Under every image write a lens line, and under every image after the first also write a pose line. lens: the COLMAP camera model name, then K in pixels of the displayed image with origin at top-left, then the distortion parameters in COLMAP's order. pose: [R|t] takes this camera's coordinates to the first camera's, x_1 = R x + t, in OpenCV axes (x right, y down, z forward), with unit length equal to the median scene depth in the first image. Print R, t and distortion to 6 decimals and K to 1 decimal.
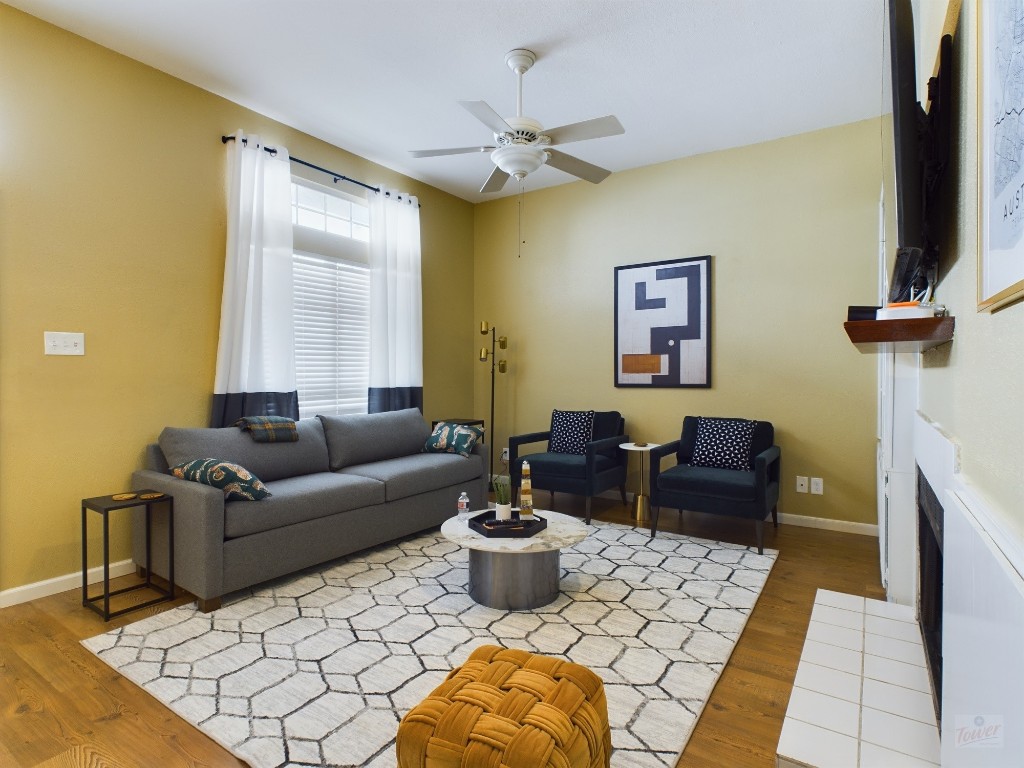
lens RADIAL K [[537.7, 0, 512.8], [0, 537.7, 379.5], [0, 0, 1]] dist [0.006674, -0.003248]
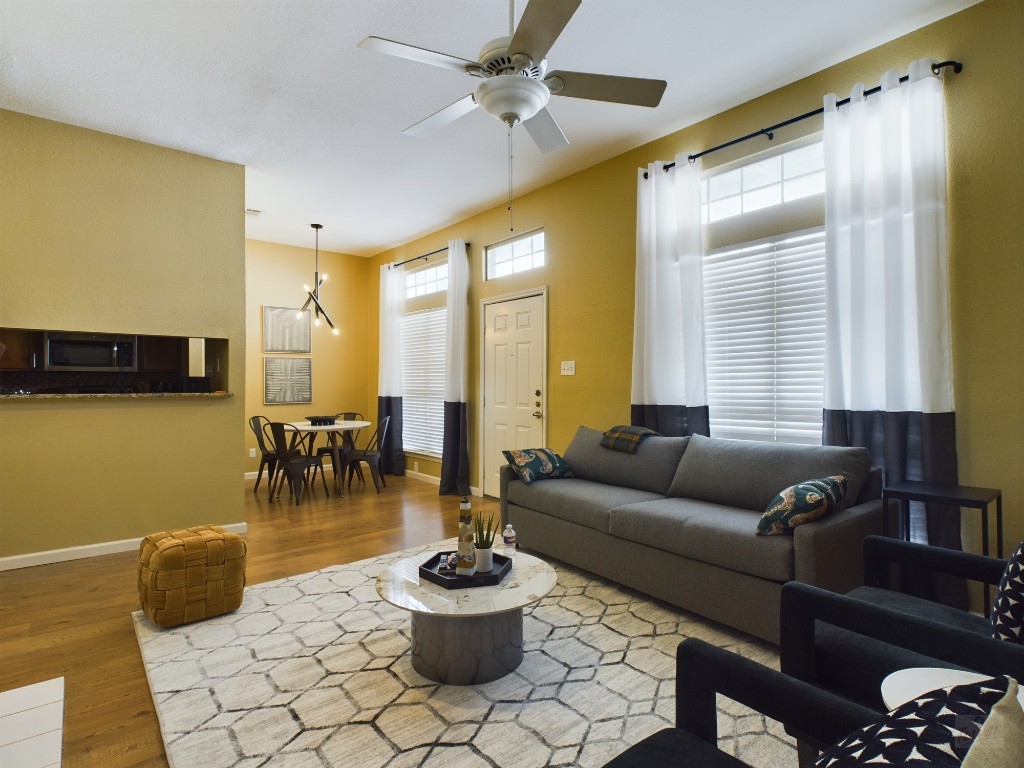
lens RADIAL K [[537.7, 0, 512.9], [0, 537.7, 382.3], [0, 0, 1]] dist [0.006674, -0.003248]
pose [[-0.298770, -0.005440, -0.954310, 0.518912], [-0.010342, 0.999943, -0.002463, -0.012254], [0.954269, 0.009134, -0.298809, 0.887617]]
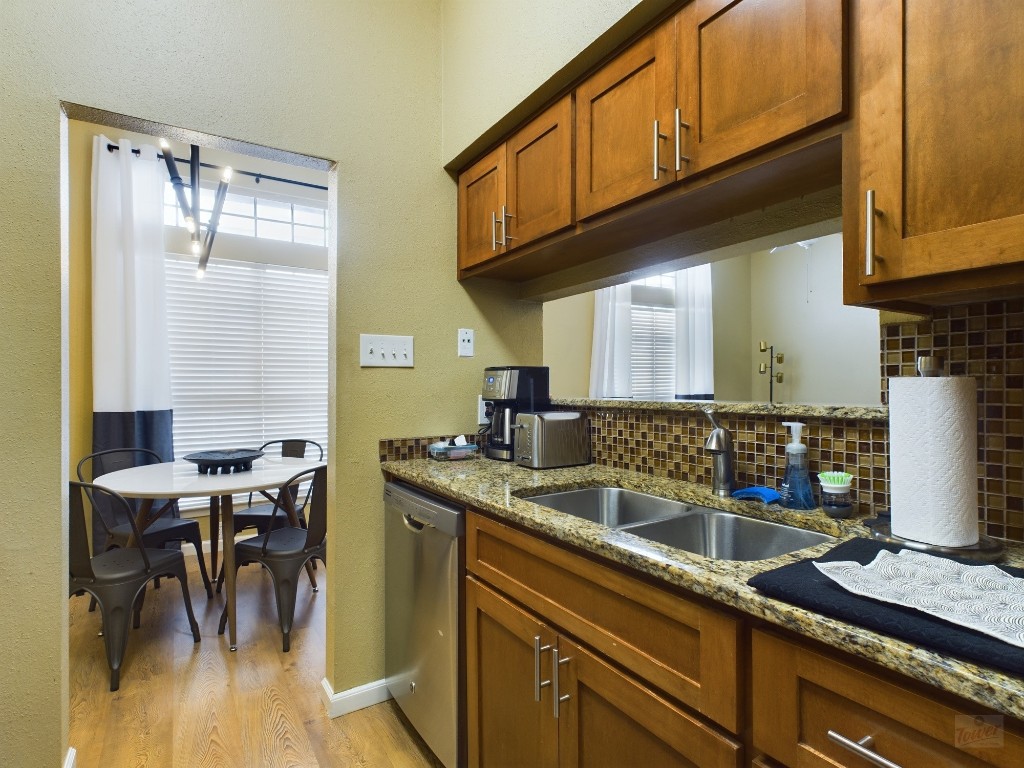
lens RADIAL K [[537.7, 0, 506.2], [0, 537.7, 382.8], [0, 0, 1]] dist [0.006674, -0.003248]
pose [[0.908554, -0.003069, -0.417757, -0.090903], [0.000212, 0.999976, -0.006886, -0.005927], [0.417768, 0.006168, 0.908533, -0.463512]]
